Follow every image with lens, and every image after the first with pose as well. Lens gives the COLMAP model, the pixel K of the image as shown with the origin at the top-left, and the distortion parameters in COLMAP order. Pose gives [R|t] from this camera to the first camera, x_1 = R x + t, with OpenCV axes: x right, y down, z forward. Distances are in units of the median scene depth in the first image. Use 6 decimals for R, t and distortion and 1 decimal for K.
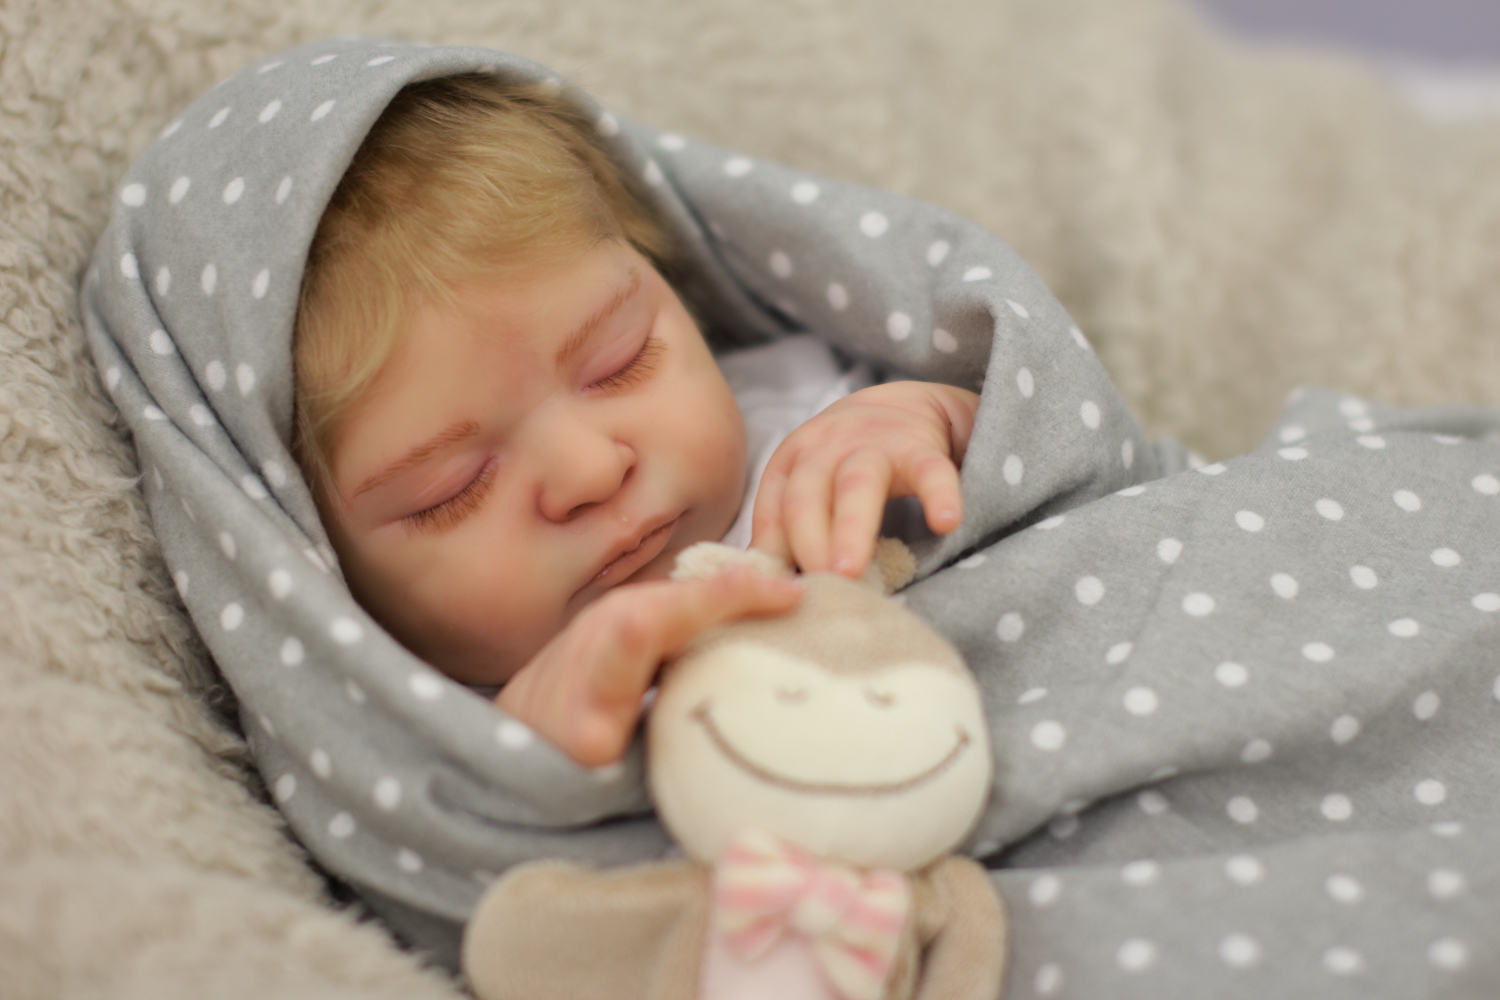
lens RADIAL K [[3394.7, 0, 744.0], [0, 3394.7, 505.9], [0, 0, 1]] dist [-0.154222, 0.000000]
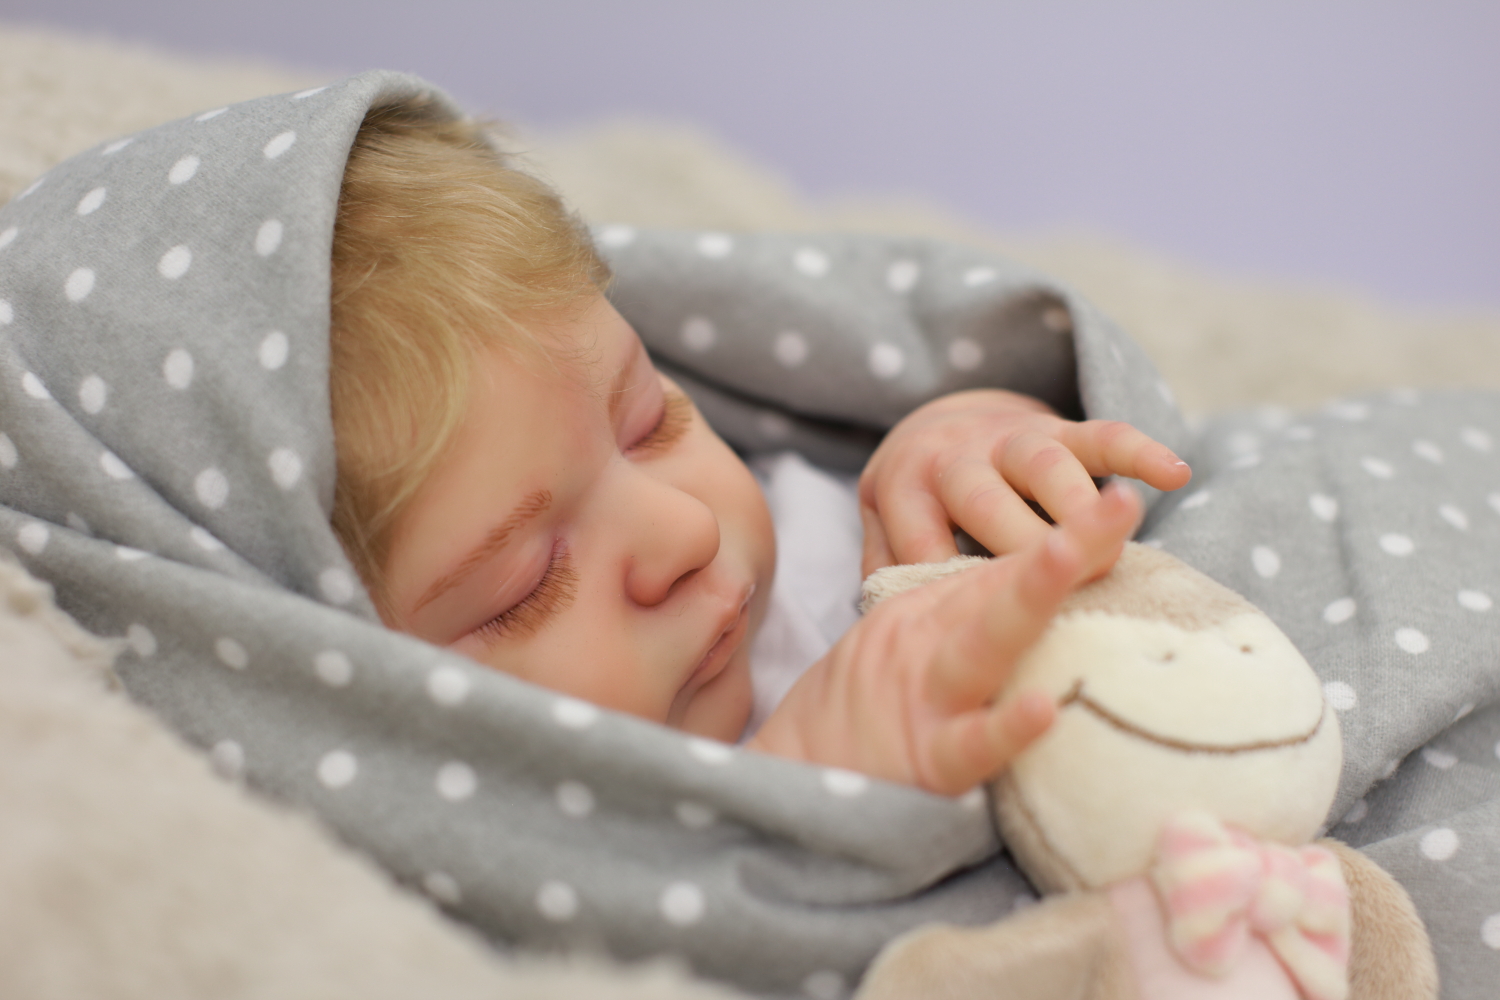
lens RADIAL K [[3394.7, 0, 742.7], [0, 3394.7, 510.5], [0, 0, 1]] dist [-0.154222, 0.000000]
pose [[0.889164, -0.143167, 0.434615, -0.389585], [0.226134, 0.963191, -0.145353, 0.107095], [-0.397808, 0.227524, 0.888809, 0.272711]]
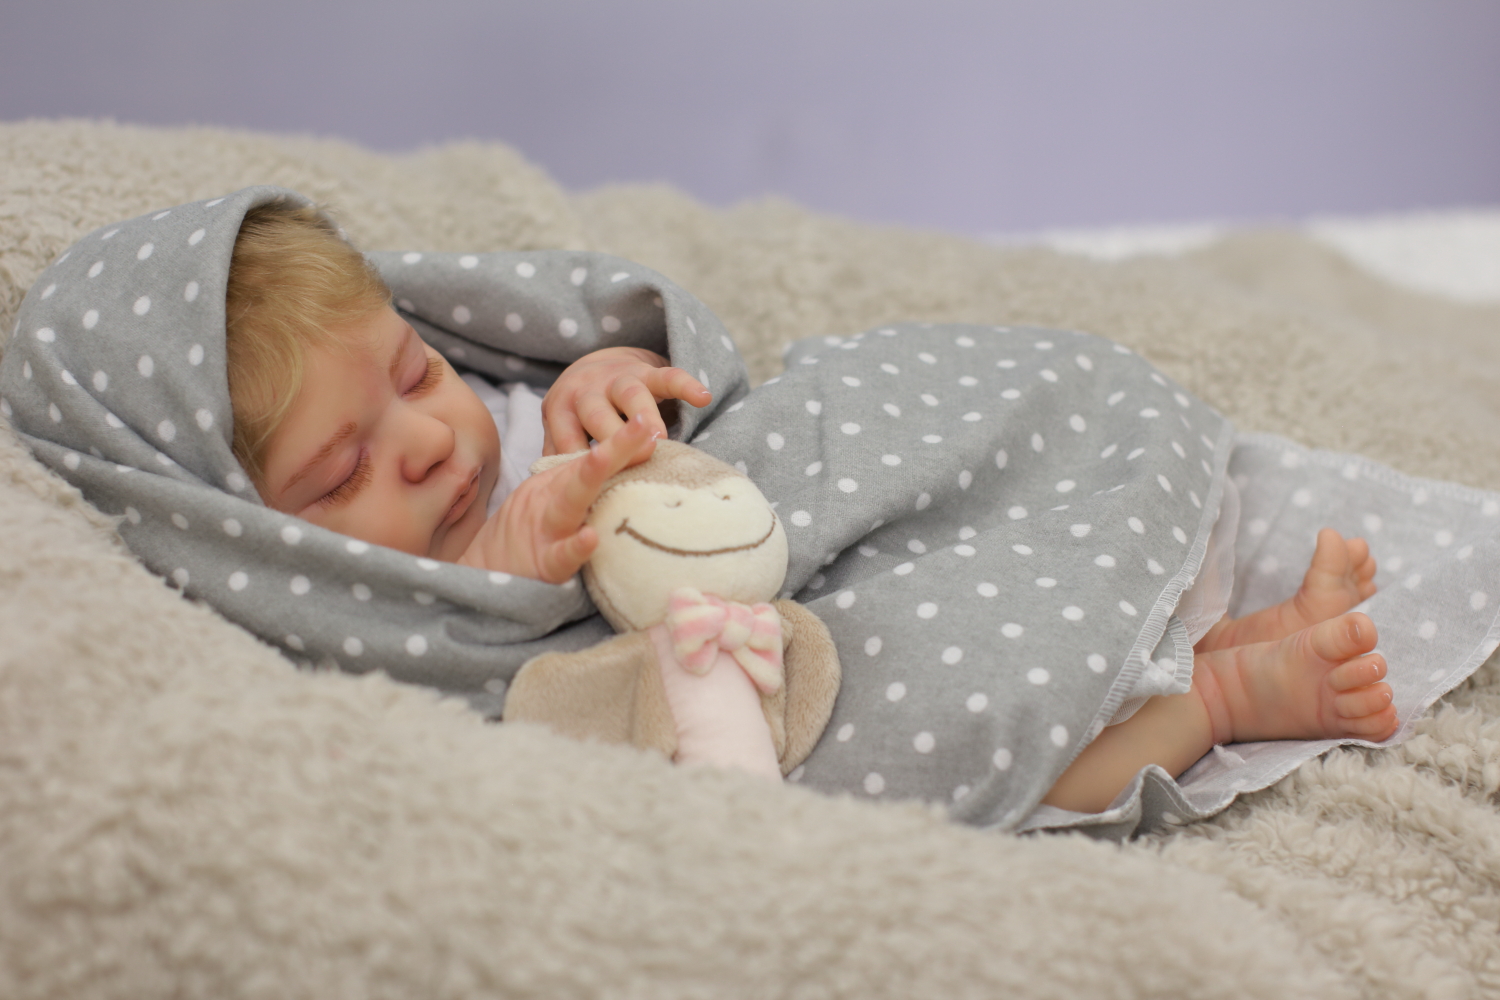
lens RADIAL K [[3394.7, 0, 750.6], [0, 3394.7, 488.7], [0, 0, 1]] dist [-0.154222, 0.000000]
pose [[0.893580, -0.202904, 0.400430, -0.515188], [0.261597, 0.960272, -0.097181, 0.187954], [-0.364803, 0.191590, 0.911160, -0.373733]]
